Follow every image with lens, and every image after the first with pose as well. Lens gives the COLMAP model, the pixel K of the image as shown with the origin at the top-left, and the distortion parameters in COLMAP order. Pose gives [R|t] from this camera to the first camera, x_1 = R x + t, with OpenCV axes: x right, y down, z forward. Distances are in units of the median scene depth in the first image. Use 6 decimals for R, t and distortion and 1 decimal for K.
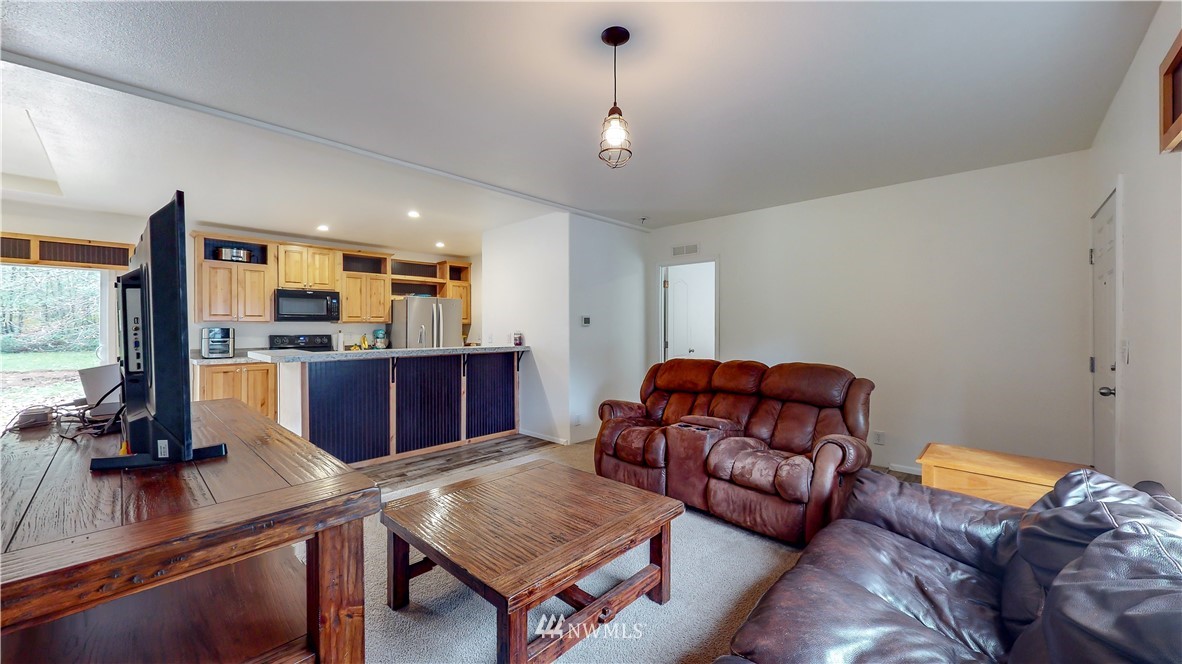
lens RADIAL K [[440.1, 0, 593.8], [0, 440.1, 328.1], [0, 0, 1]] dist [-0.001110, -0.000067]
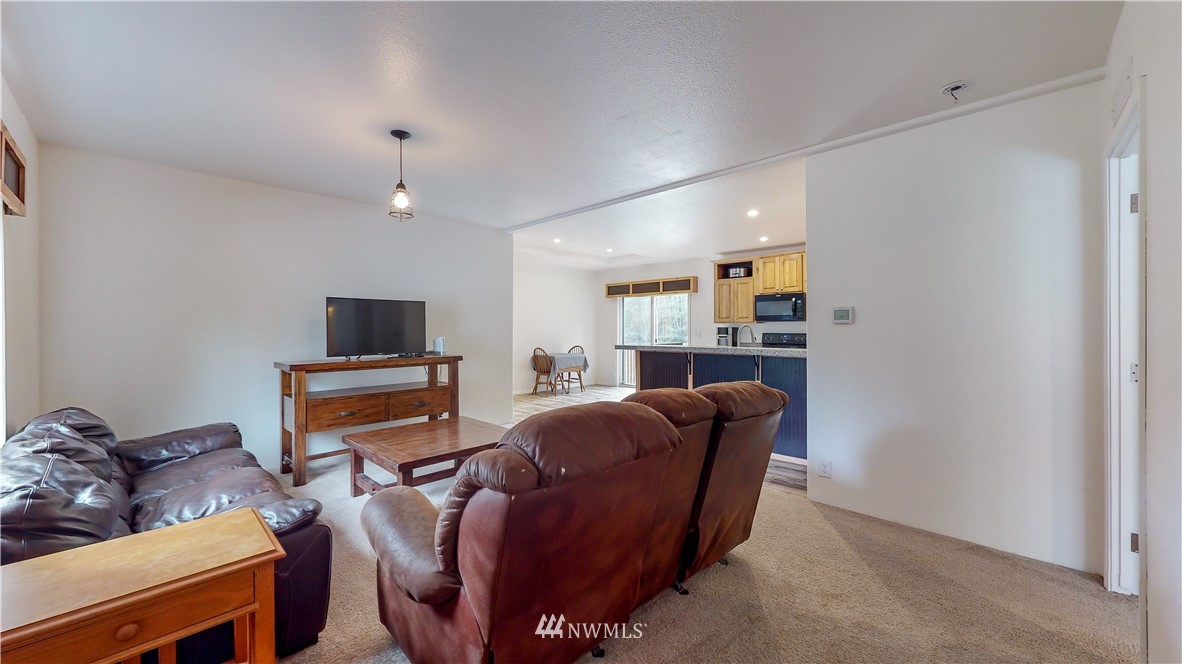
lens RADIAL K [[440.1, 0, 593.8], [0, 440.1, 328.1], [0, 0, 1]] dist [-0.001110, -0.000067]
pose [[-0.016579, 0.002298, -0.999860, 0.512878], [0.002600, 0.999994, 0.002256, -0.001043], [0.999859, -0.002562, -0.016584, 0.562127]]
